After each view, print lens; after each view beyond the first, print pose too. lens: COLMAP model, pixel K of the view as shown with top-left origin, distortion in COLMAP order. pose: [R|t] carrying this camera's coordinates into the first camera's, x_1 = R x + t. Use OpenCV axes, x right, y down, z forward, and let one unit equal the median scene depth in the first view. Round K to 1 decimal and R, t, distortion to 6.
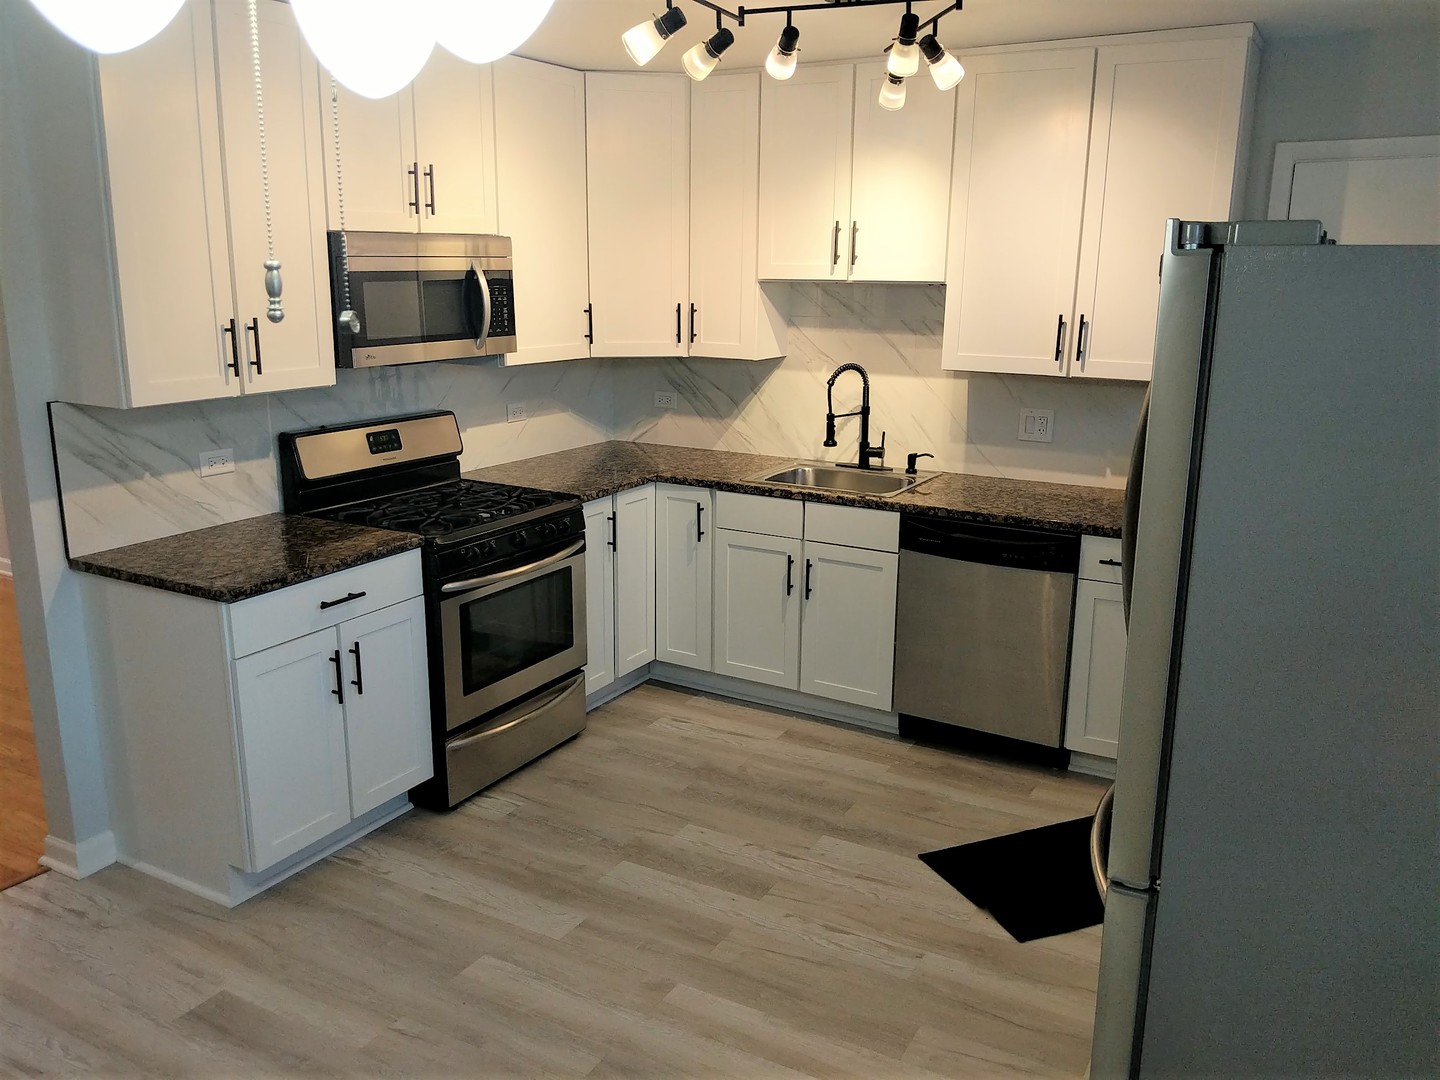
lens RADIAL K [[1165.0, 0, 720.0], [0, 1165.0, 540.0], [0, 0, 1]] dist [0.166264, -0.330225]
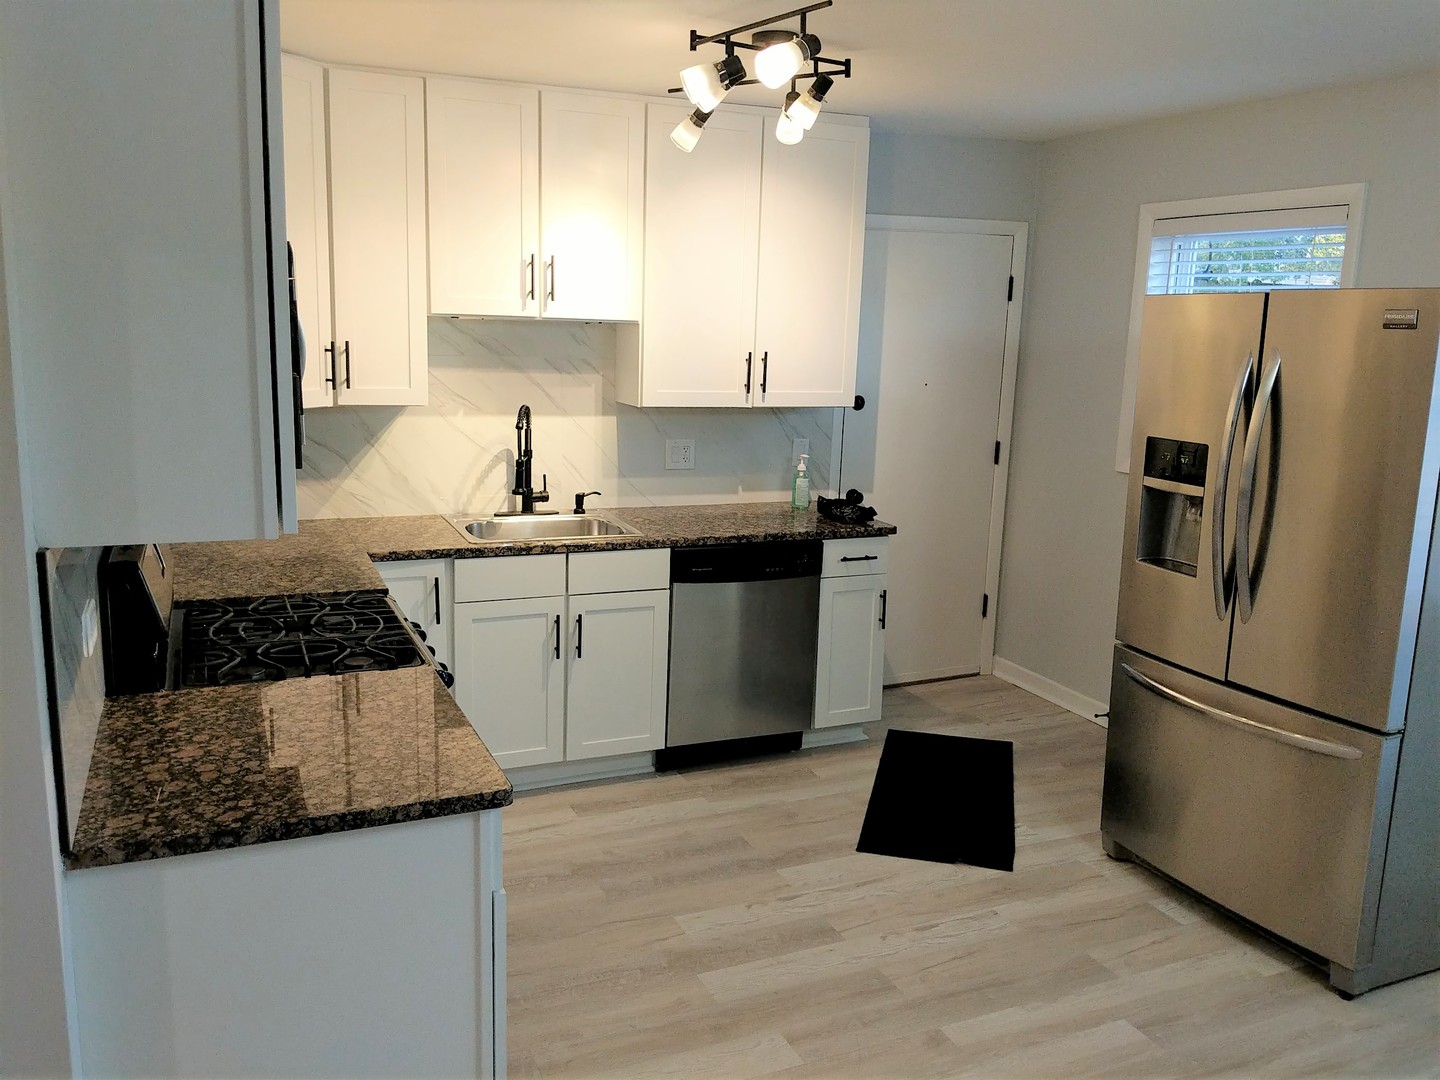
lens RADIAL K [[1165.0, 0, 720.0], [0, 1165.0, 540.0], [0, 0, 1]] dist [0.166264, -0.330225]
pose [[0.585597, -0.141428, 0.798169, -0.594547], [0.162218, 0.985190, 0.055550, -0.075821], [-0.794205, 0.096948, 0.599867, 0.346928]]
